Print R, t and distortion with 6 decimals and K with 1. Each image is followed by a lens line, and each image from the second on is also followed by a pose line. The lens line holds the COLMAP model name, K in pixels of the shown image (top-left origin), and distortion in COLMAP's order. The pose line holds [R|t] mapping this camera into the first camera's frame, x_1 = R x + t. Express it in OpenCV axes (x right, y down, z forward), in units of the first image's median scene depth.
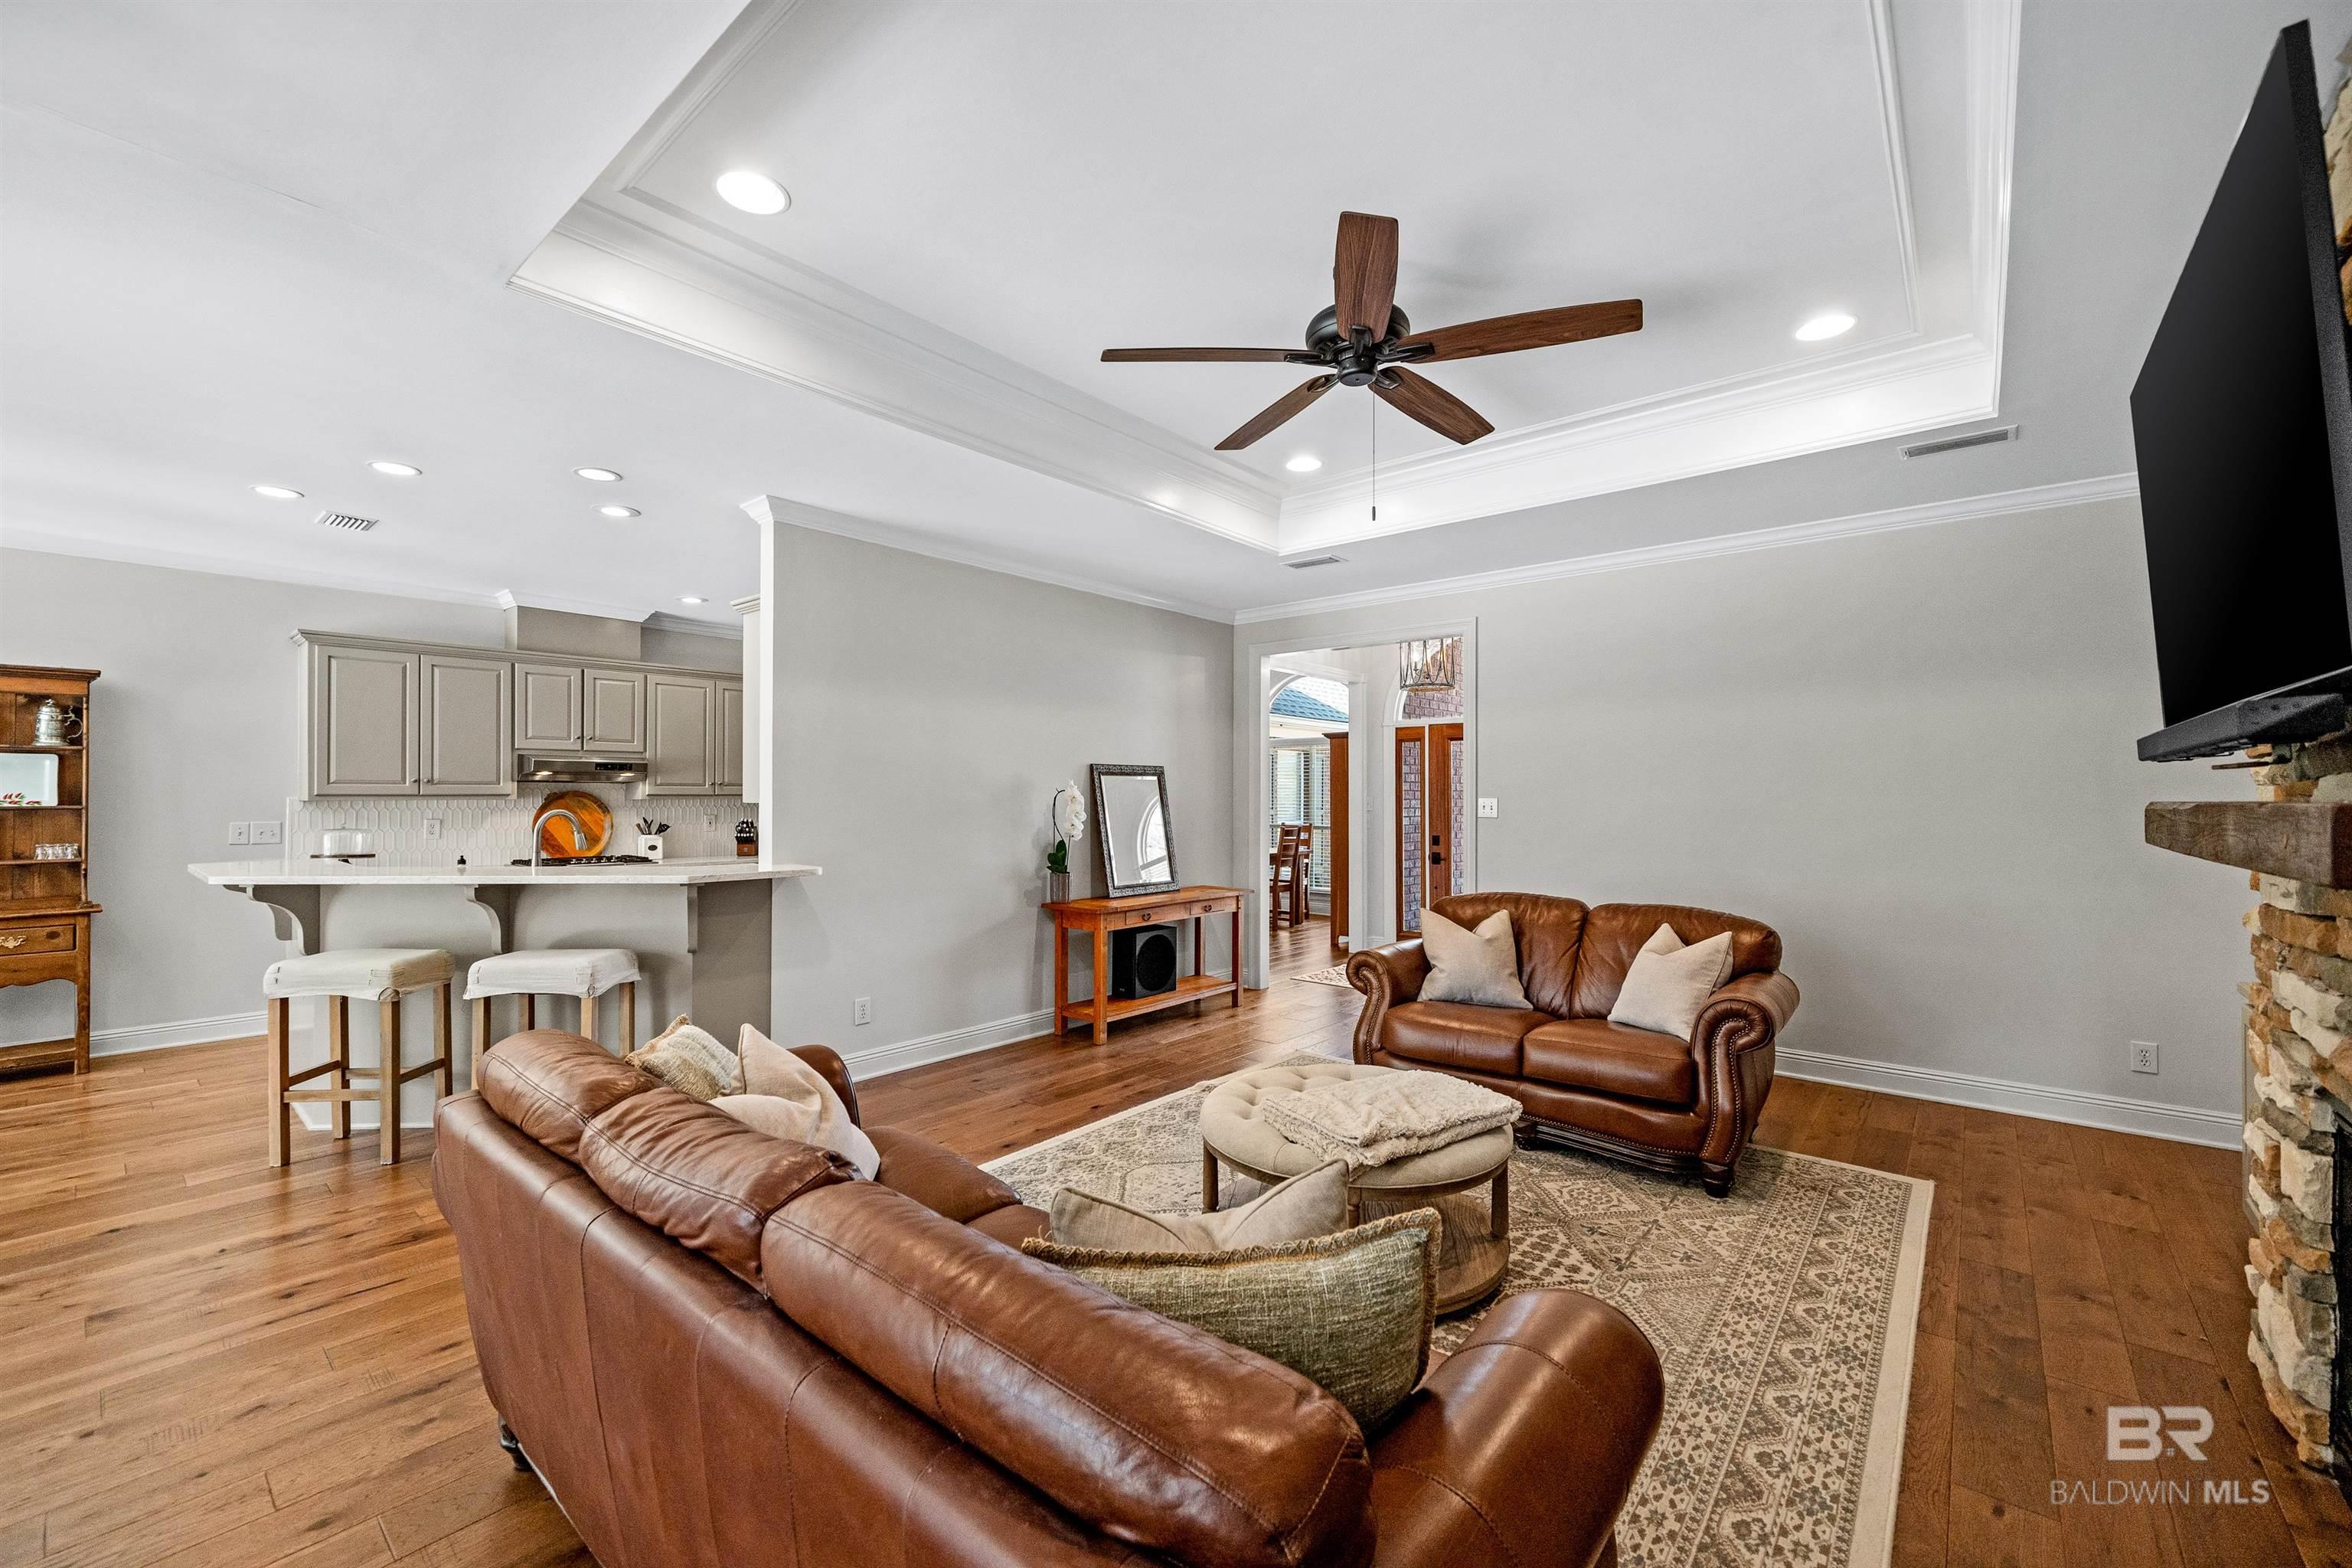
lens RADIAL K [[943.3, 0, 1160.2], [0, 943.3, 788.4], [0, 0, 1]] dist [0.000228, -0.000435]
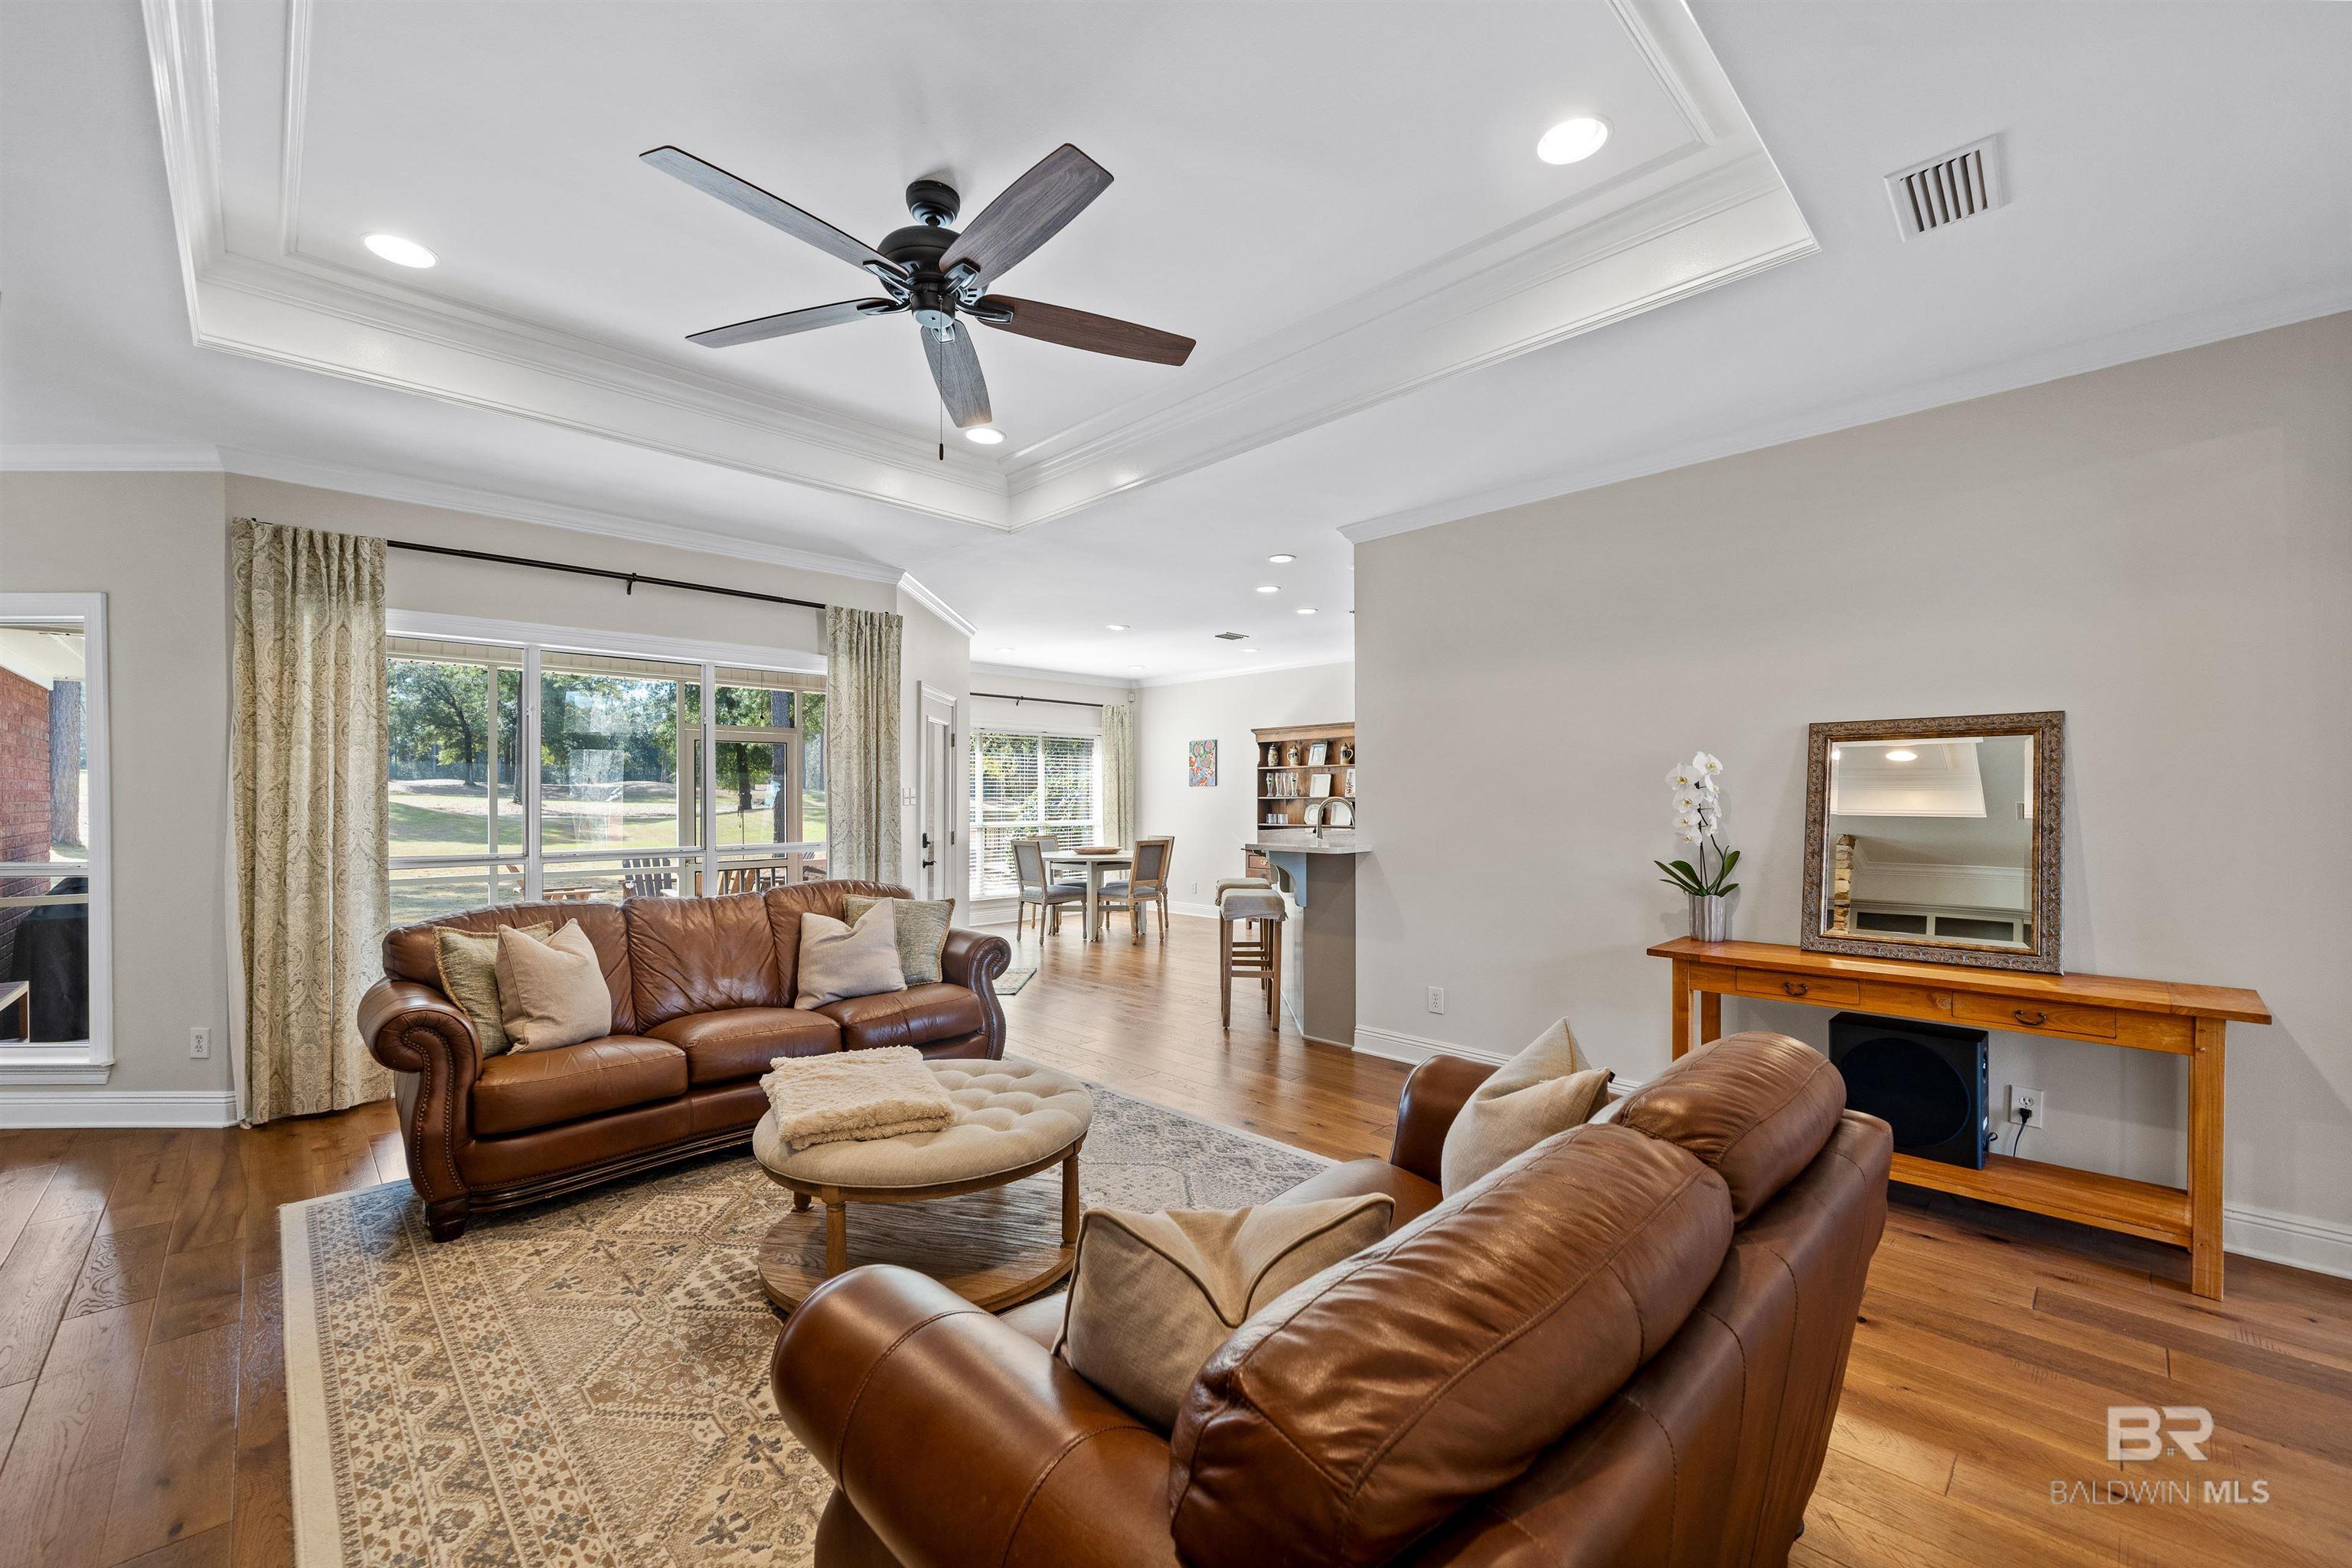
lens RADIAL K [[943.3, 0, 1176.3], [0, 943.3, 758.8], [0, 0, 1]] dist [0.000228, -0.000435]
pose [[-0.084503, -0.044670, -0.995421, 0.658130], [0.003745, 0.998973, -0.045147, 0.025247], [0.996416, -0.007542, -0.084249, 0.770708]]
